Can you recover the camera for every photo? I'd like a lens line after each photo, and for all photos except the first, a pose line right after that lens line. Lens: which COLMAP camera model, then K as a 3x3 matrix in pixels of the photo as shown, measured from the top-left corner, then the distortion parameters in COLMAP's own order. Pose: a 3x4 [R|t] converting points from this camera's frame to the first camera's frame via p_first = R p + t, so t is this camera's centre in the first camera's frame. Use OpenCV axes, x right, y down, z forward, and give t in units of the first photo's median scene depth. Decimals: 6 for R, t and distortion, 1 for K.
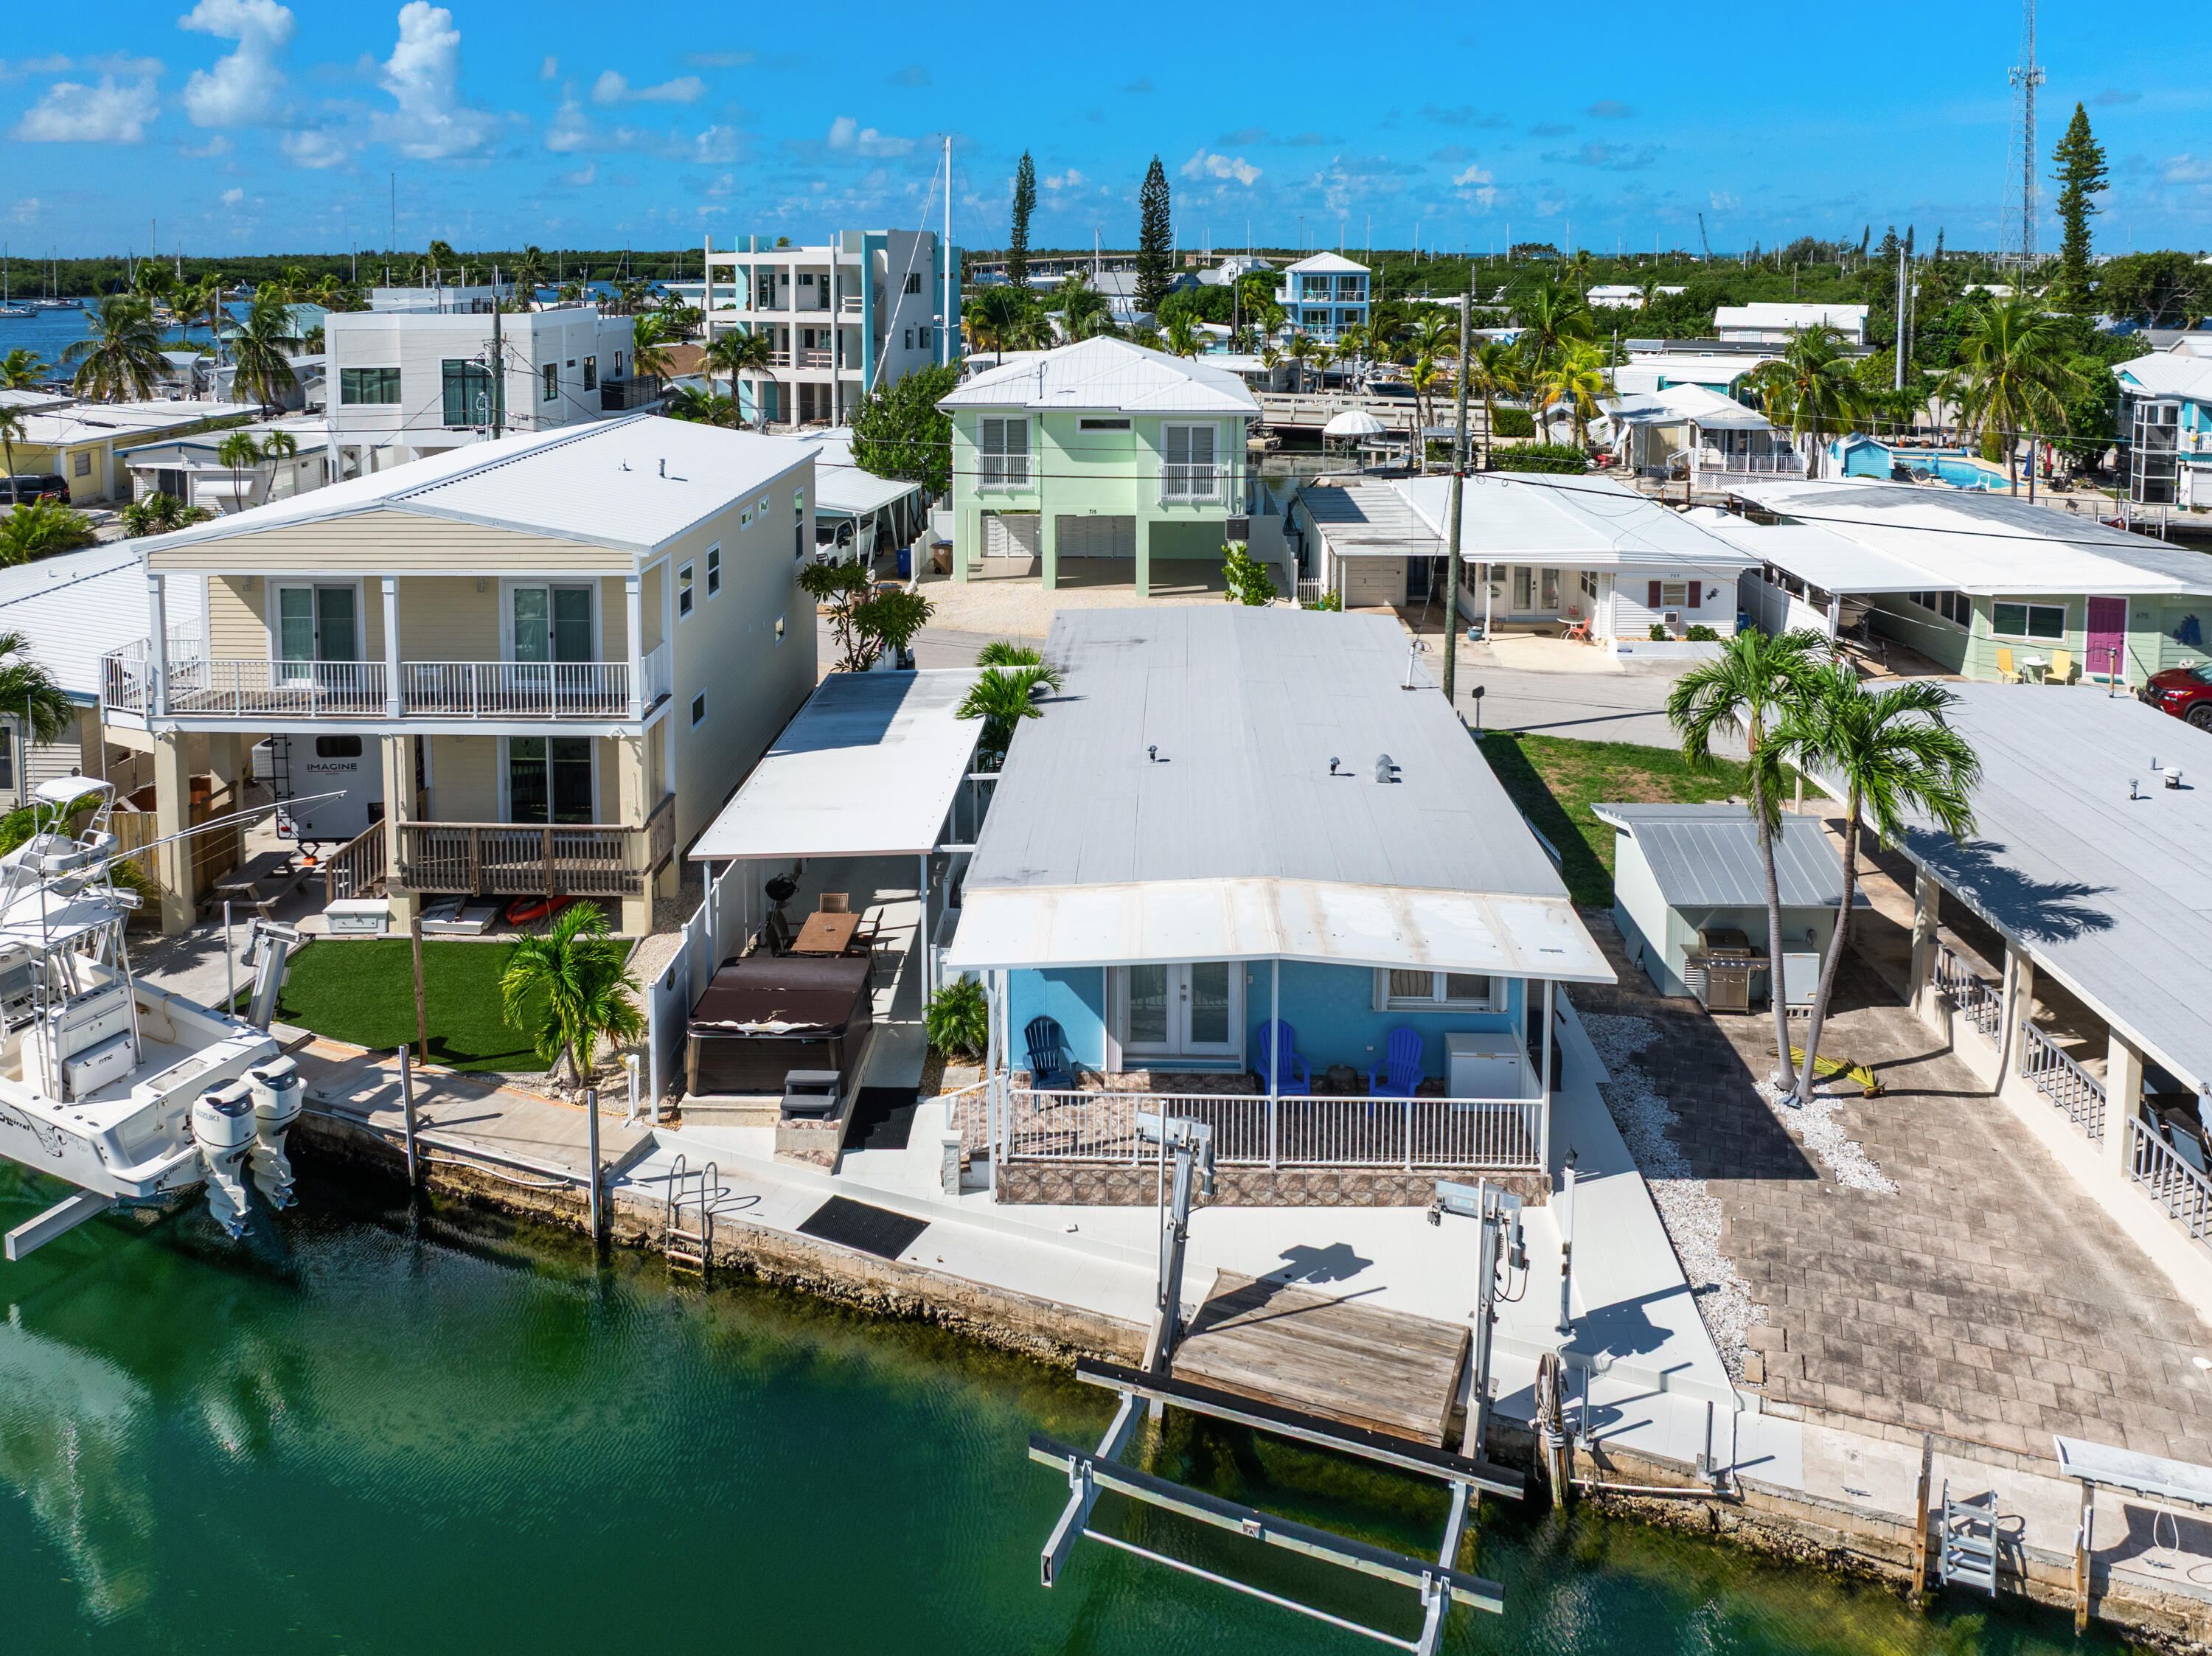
lens RADIAL K [[1575.5, 0, 1131.4], [0, 1575.5, 602.8], [0, 0, 1]] dist [-0.037538, 0.005035]
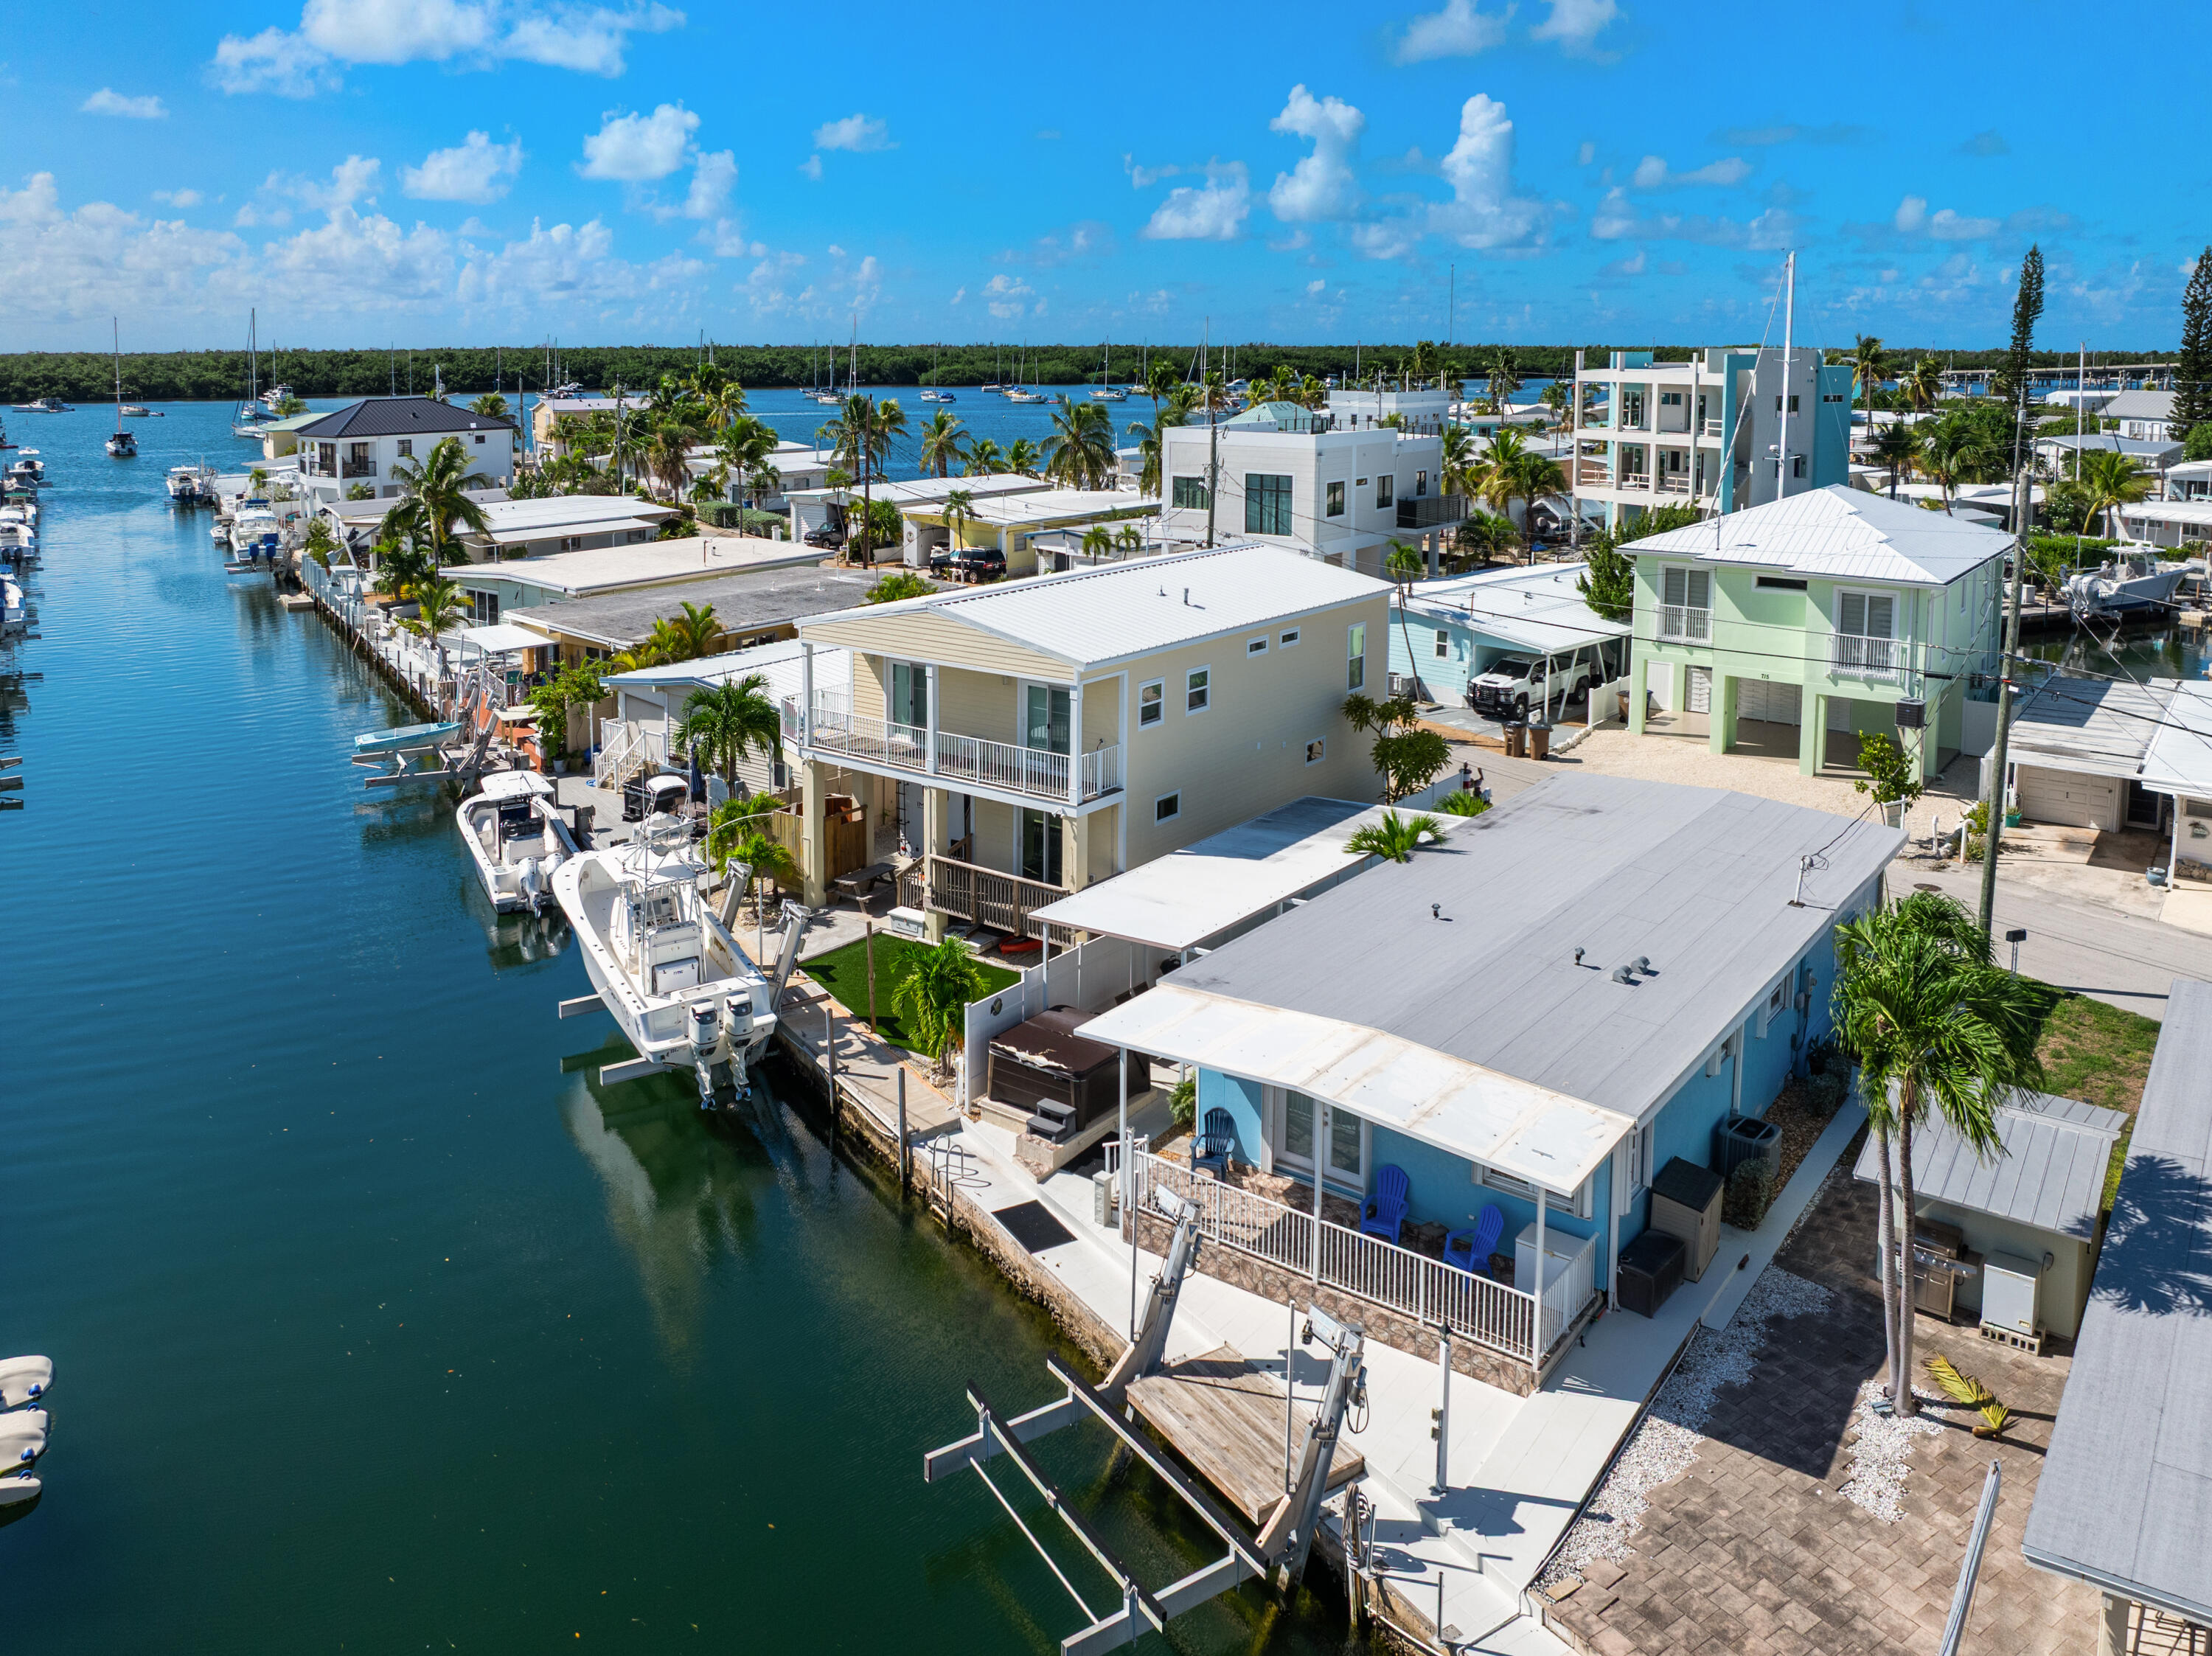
lens RADIAL K [[1655.6, 0, 1130.2], [0, 1655.6, 827.3], [0, 0, 1]] dist [-0.026896, -0.018800]
pose [[0.808707, 0.164152, -0.564842, 0.428967], [-0.125968, 0.986324, 0.106287, -0.047613], [0.574565, -0.014803, 0.818325, -0.022294]]
